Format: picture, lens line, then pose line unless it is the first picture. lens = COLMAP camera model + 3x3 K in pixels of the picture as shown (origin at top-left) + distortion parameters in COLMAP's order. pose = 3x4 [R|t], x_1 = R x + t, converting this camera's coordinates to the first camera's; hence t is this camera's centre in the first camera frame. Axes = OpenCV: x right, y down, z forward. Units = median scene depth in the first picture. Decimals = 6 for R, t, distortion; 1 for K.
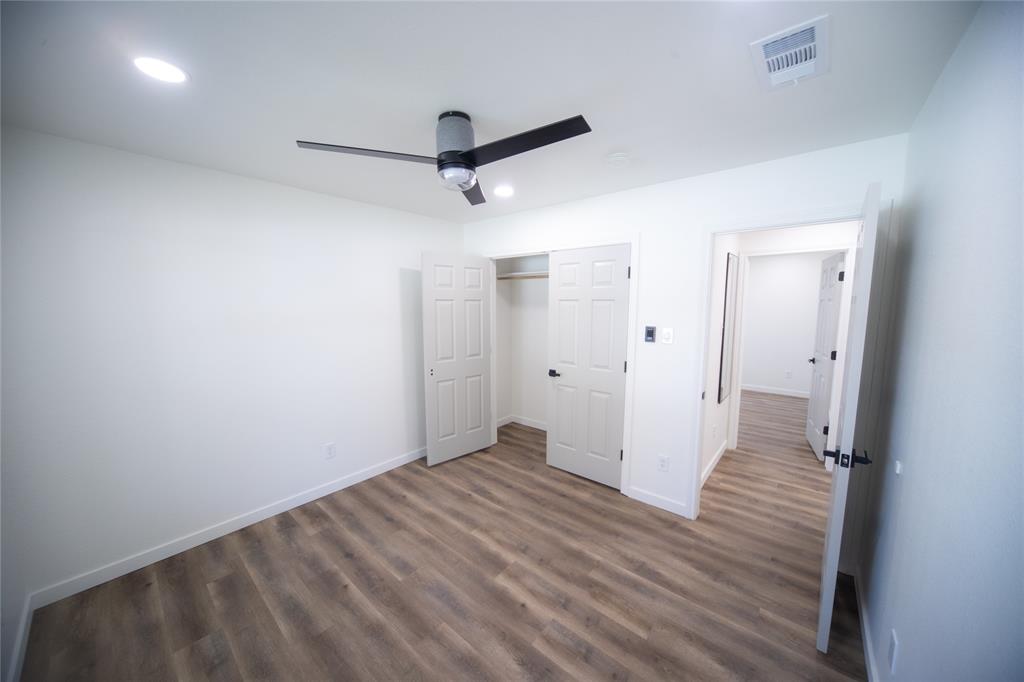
lens RADIAL K [[354.3, 0, 511.2], [0, 354.3, 344.7], [0, 0, 1]] dist [-0.014686, 0.001540]
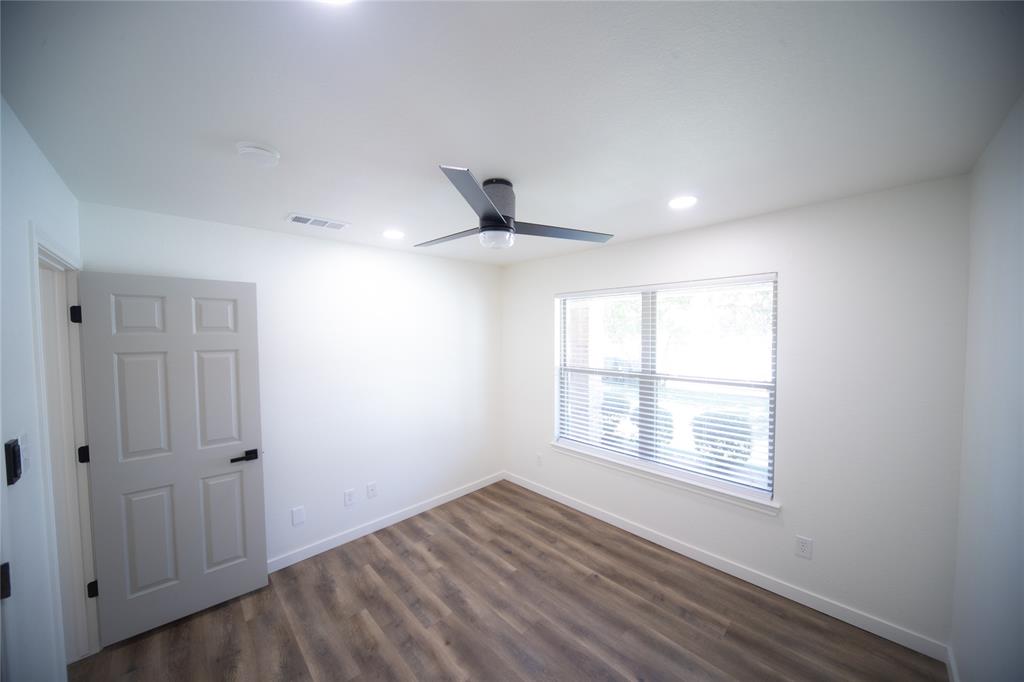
lens RADIAL K [[354.3, 0, 511.2], [0, 354.3, 344.7], [0, 0, 1]] dist [-0.014686, 0.001540]
pose [[-0.995023, 0.009439, 0.099193, -0.207698], [0.024804, 0.987630, 0.154831, -0.226087], [-0.096505, 0.156521, -0.982949, 1.463971]]
